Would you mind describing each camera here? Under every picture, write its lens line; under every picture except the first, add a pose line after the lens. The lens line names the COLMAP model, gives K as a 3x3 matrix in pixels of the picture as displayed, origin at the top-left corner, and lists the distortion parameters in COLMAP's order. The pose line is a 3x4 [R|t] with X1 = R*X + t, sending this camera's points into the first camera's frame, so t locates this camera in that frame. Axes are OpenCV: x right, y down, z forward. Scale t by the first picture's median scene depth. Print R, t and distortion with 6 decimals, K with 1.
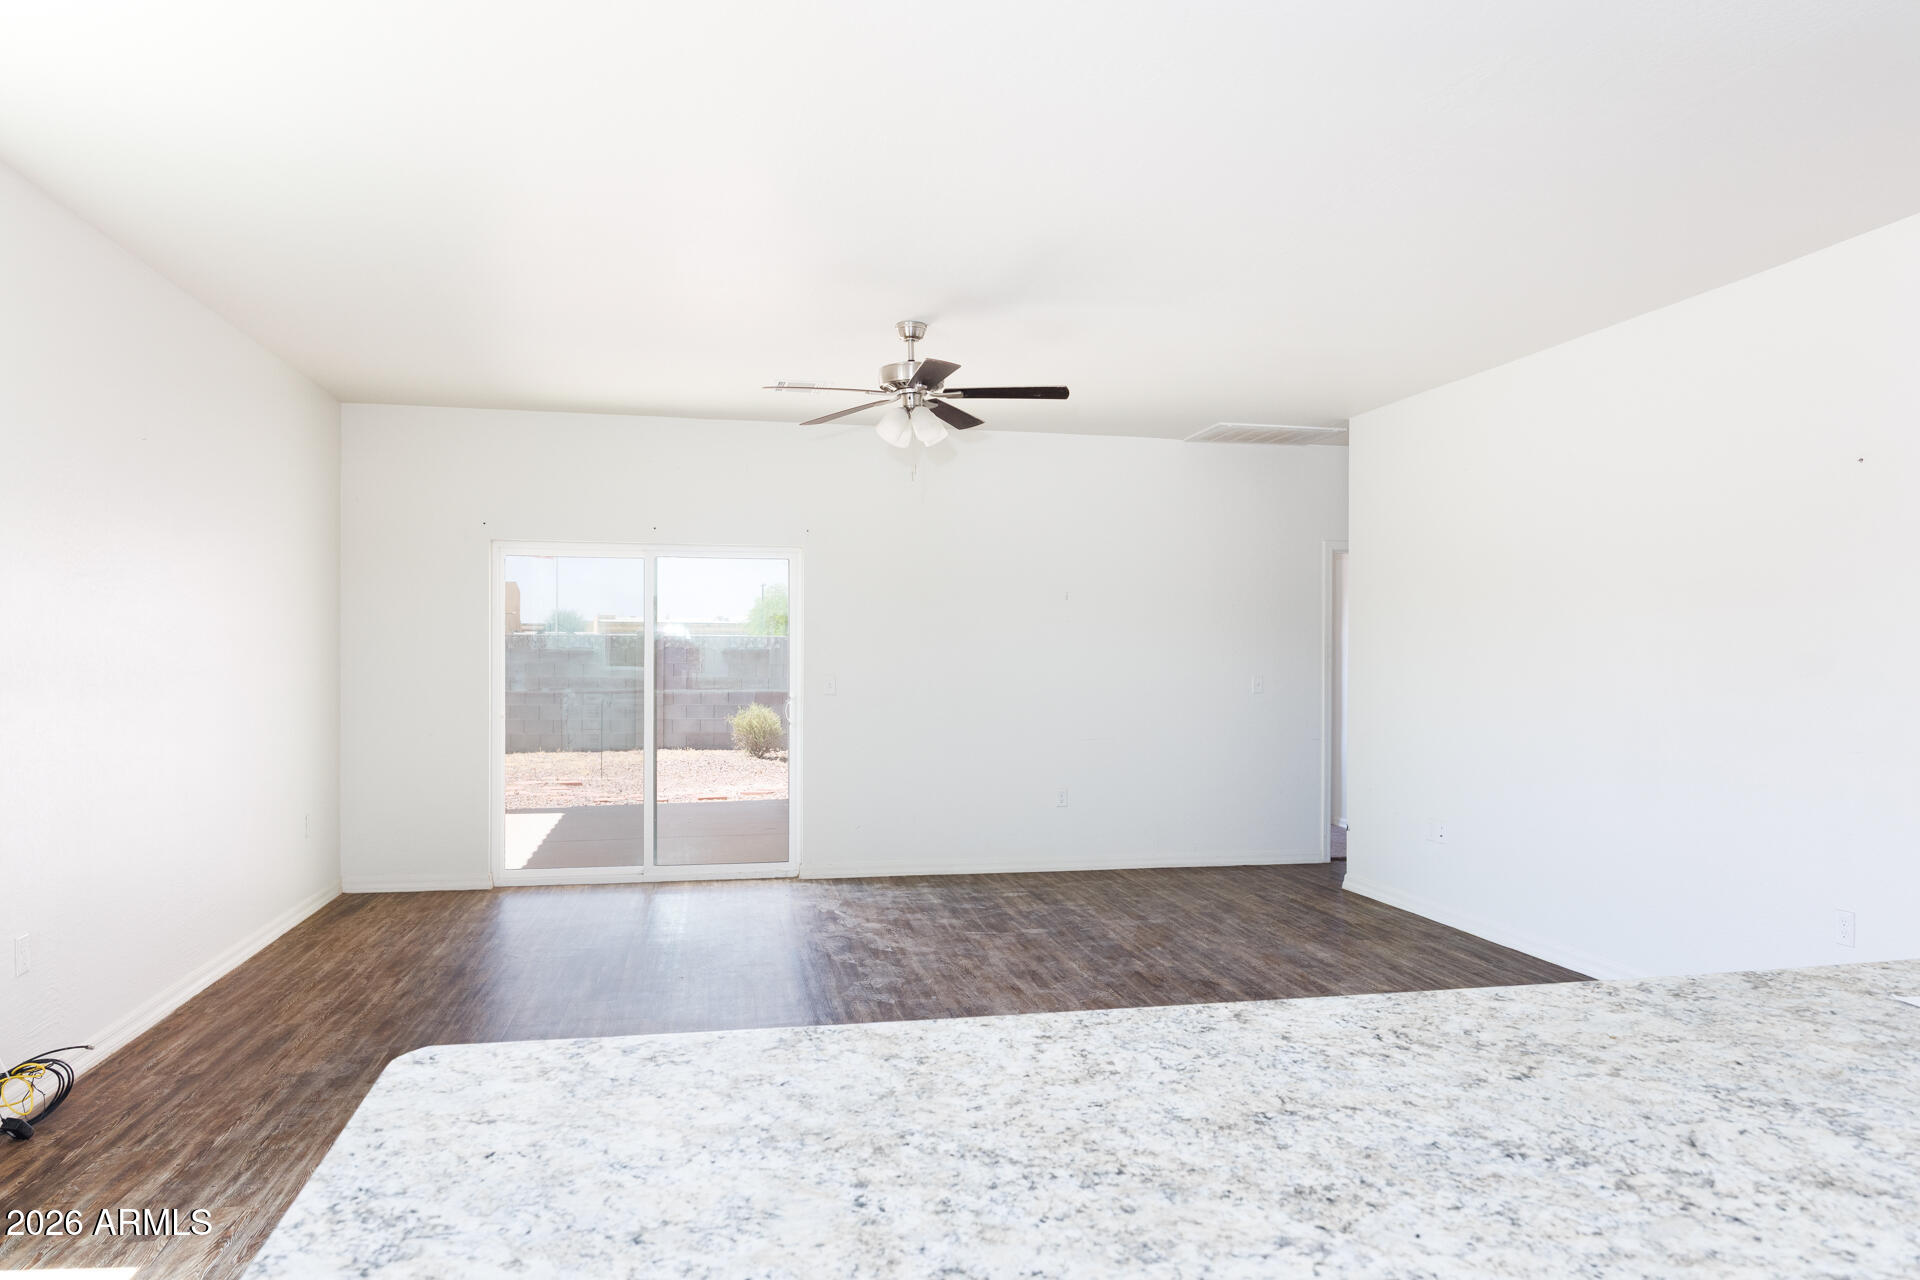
lens RADIAL K [[1280.6, 0, 960.0], [0, 1280.6, 640.0], [0, 0, 1]] dist [-0.001470, 0.001345]
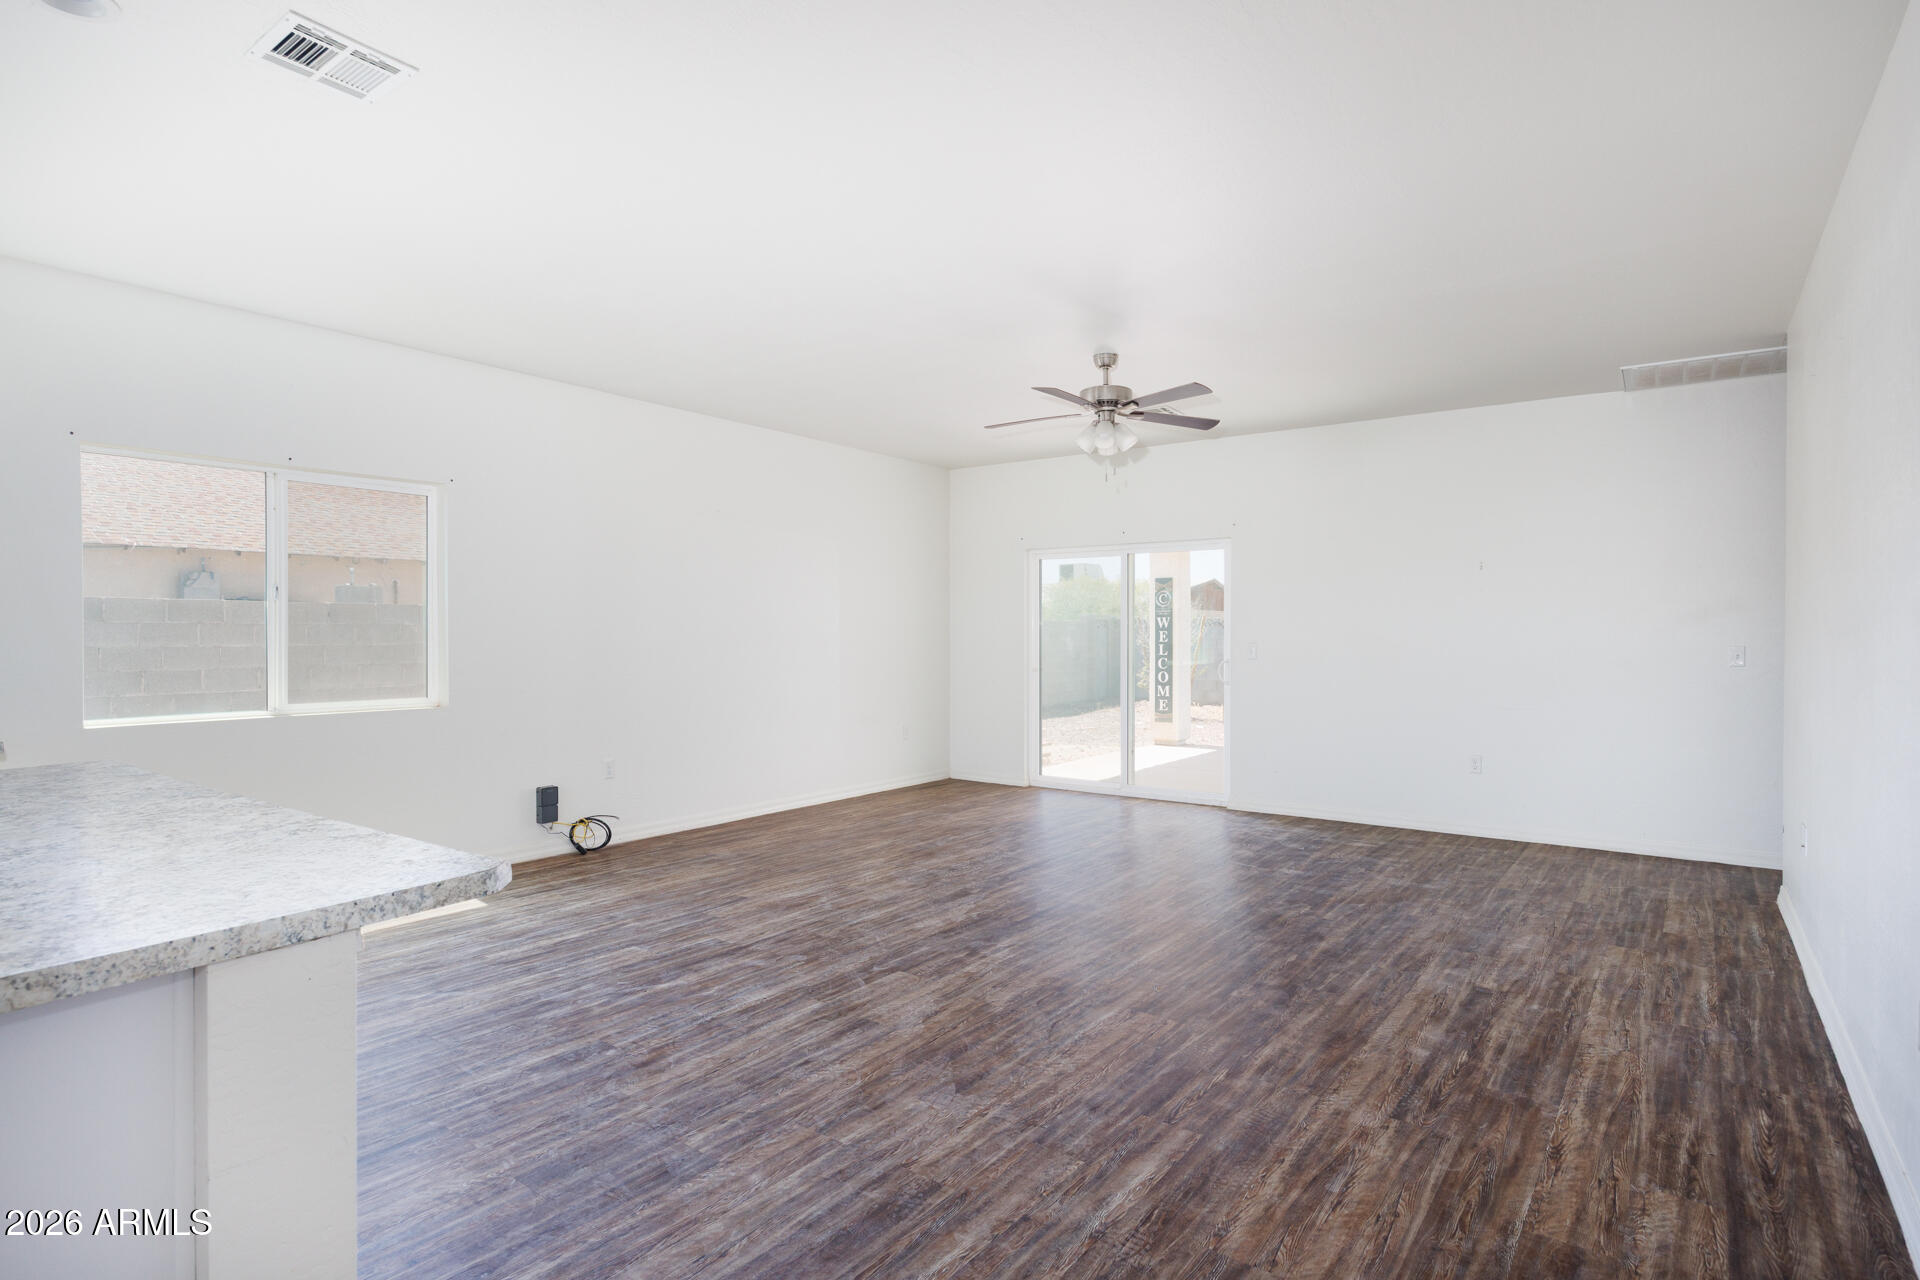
lens RADIAL K [[979.5, 0, 956.6], [0, 979.5, 640.4], [0, 0, 1]] dist [-0.008588, -0.000050]
pose [[0.667859, 0.001542, -0.744286, 0.586797], [0.007998, 0.999925, 0.009248, 0.020696], [0.744245, -0.012129, 0.667797, 0.266354]]
